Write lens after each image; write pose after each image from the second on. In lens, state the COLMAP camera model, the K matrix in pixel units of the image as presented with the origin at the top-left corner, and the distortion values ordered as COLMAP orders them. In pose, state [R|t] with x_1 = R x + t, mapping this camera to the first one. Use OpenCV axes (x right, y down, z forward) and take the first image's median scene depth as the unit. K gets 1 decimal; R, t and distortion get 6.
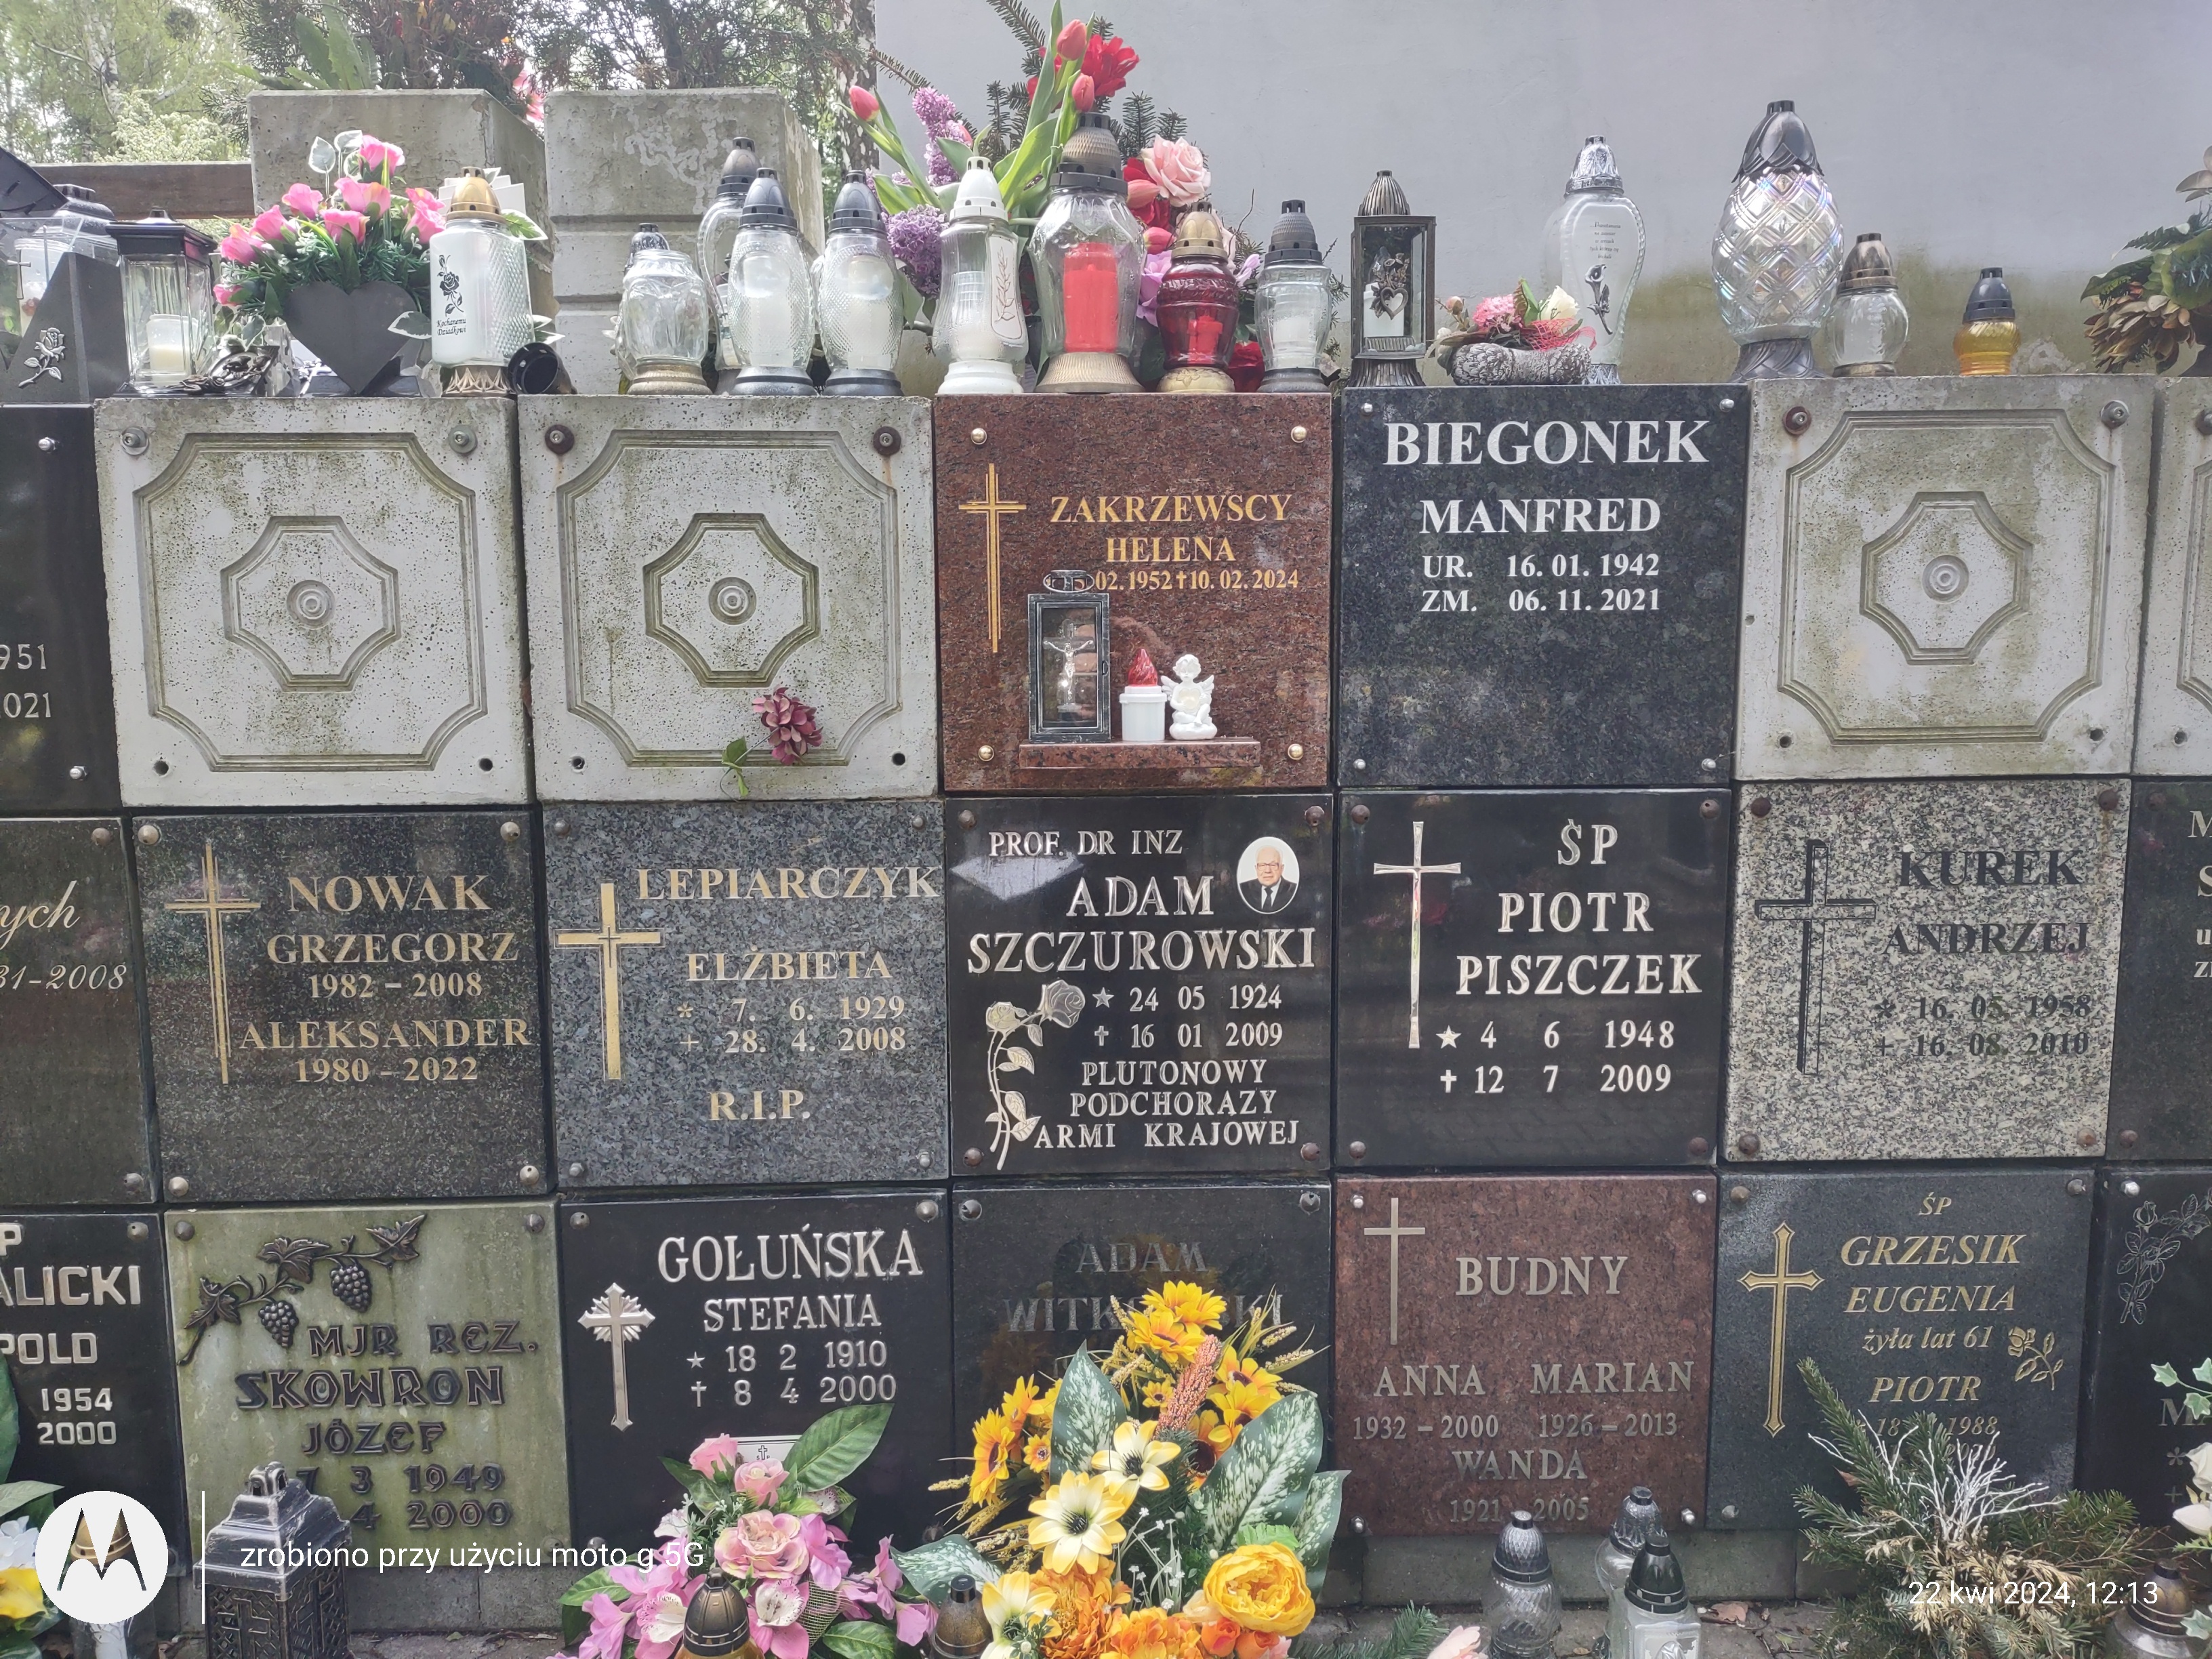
lens RADIAL K [[1679.0, 0, 1102.8], [0, 1679.0, 839.6], [0, 0, 1]] dist [0.113102, -0.212173]
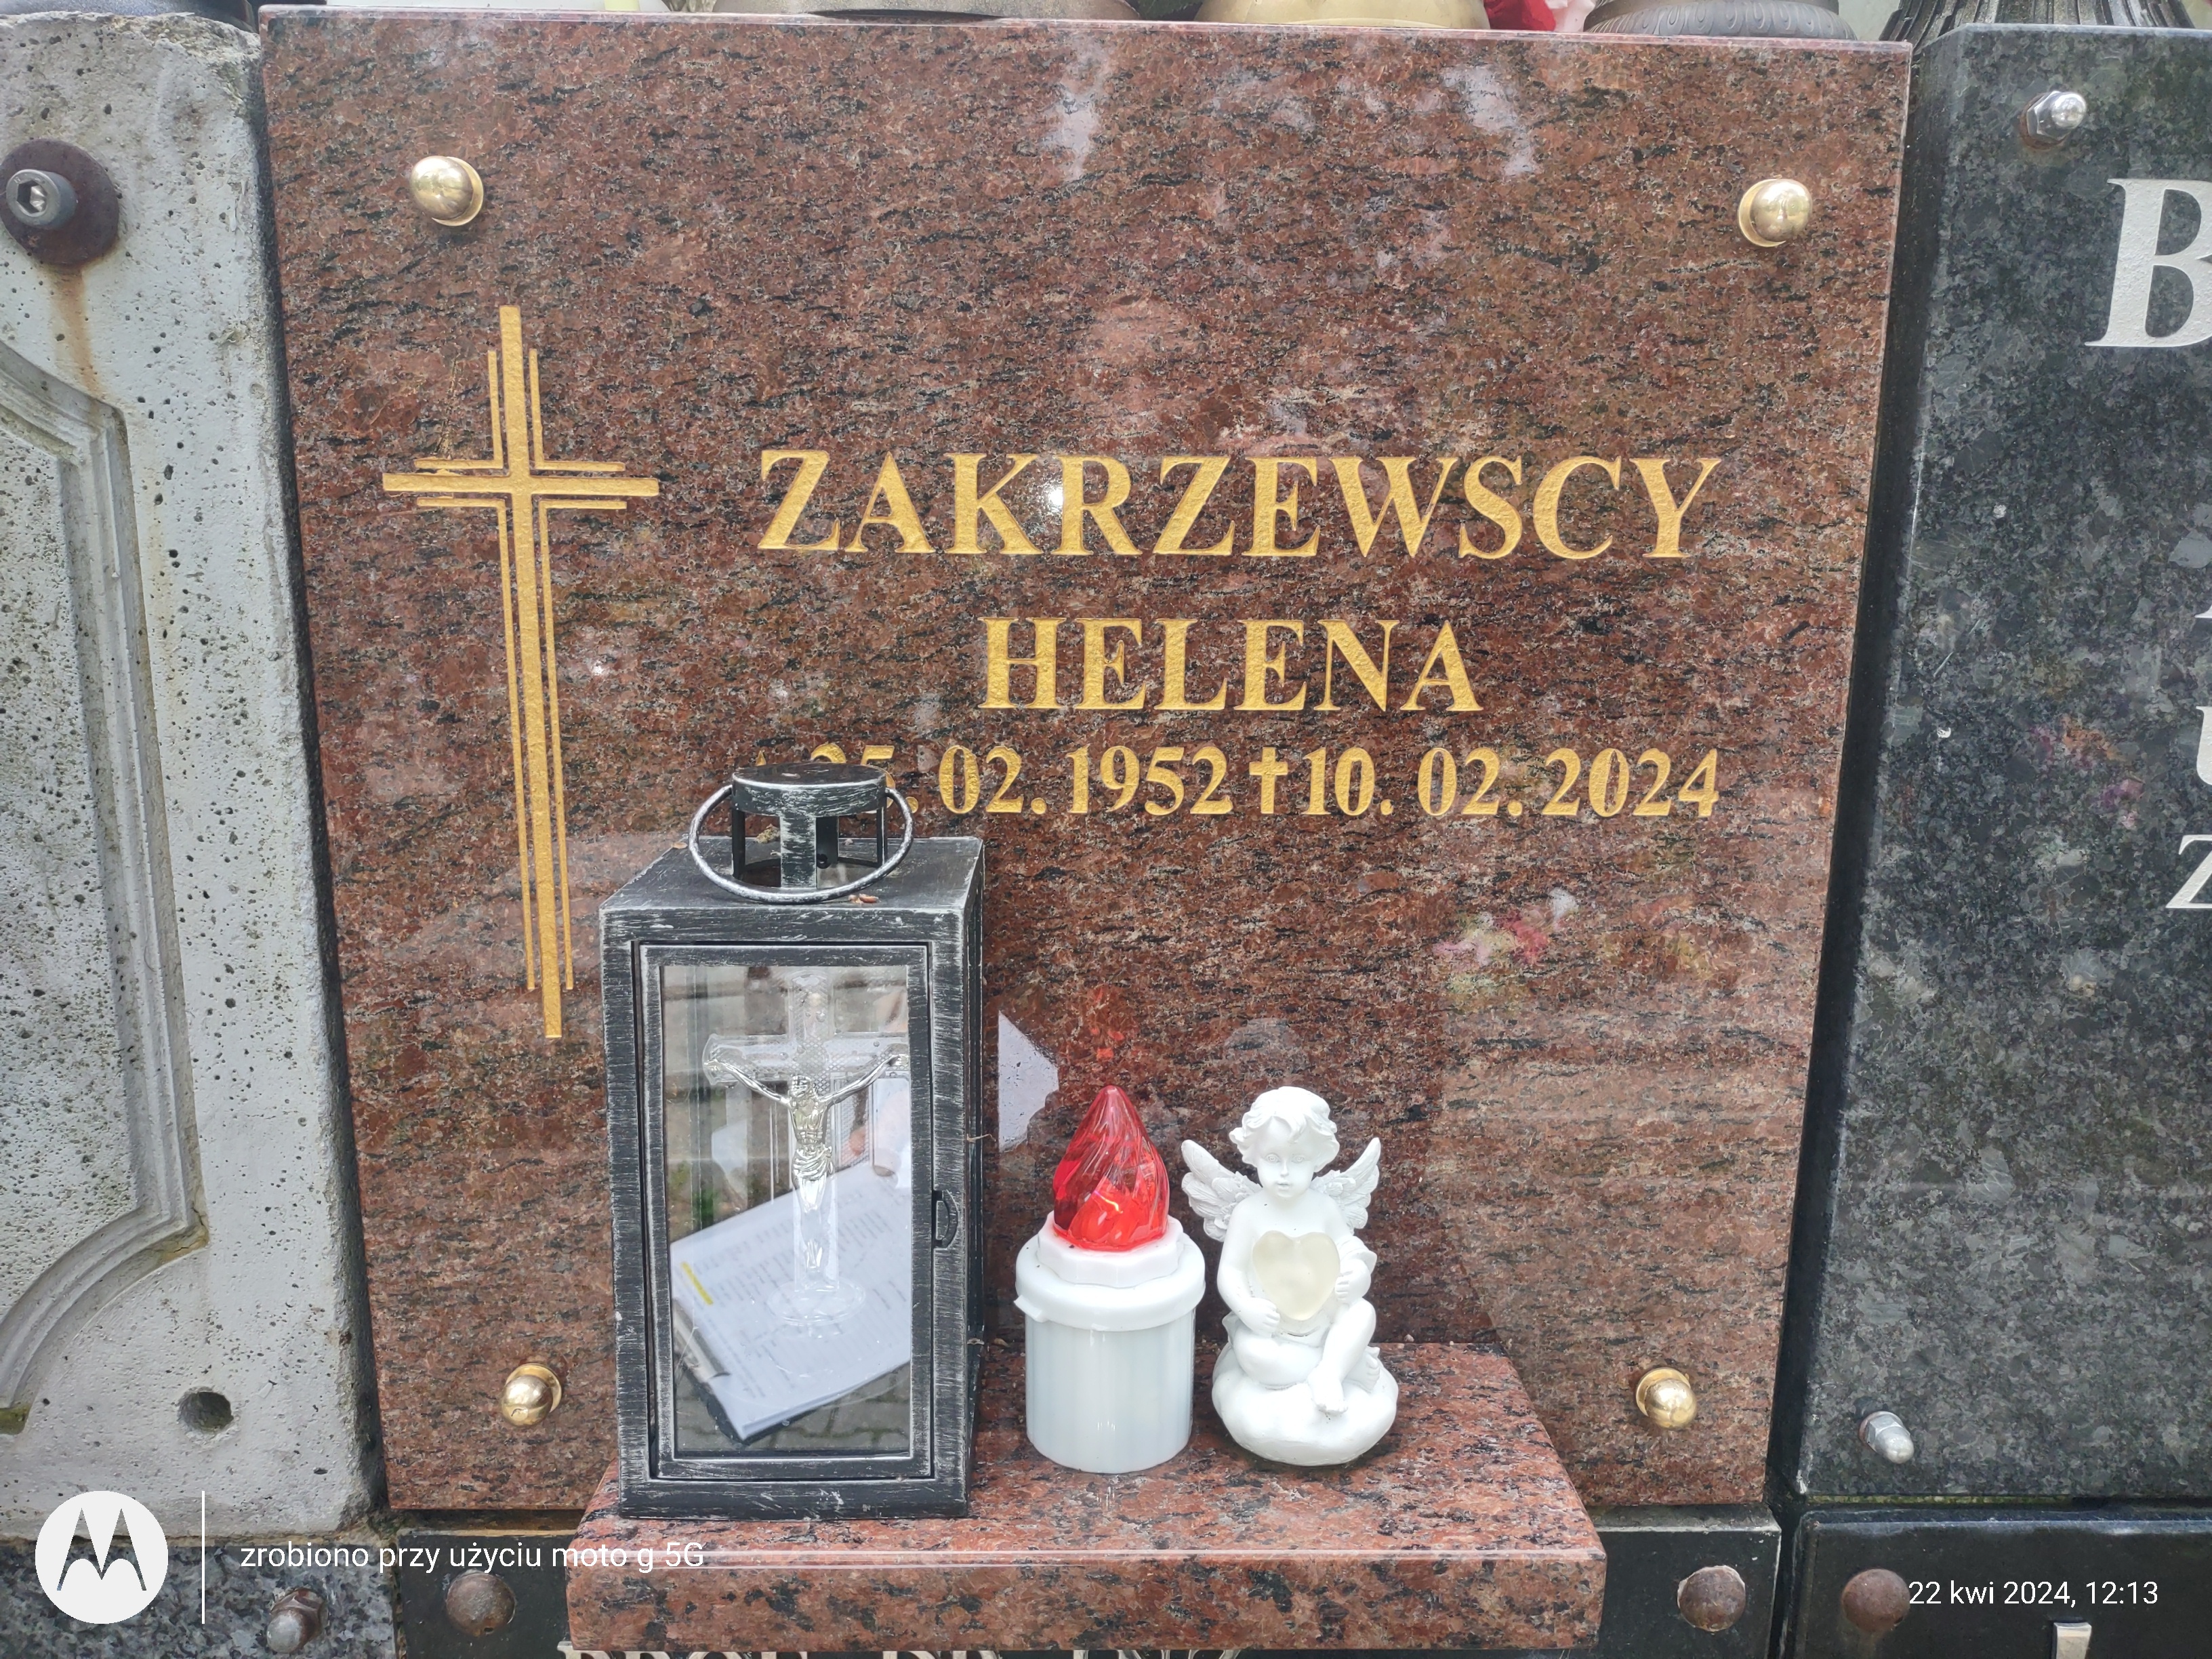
lens RADIAL K [[1679.0, 0, 1102.8], [0, 1679.0, 839.6], [0, 0, 1]] dist [0.113102, -0.212173]
pose [[0.999794, 0.020282, 0.000320, 0.021190], [-0.020226, 0.995636, 0.091103, -0.168980], [0.001529, -0.091091, 0.995841, 0.742955]]
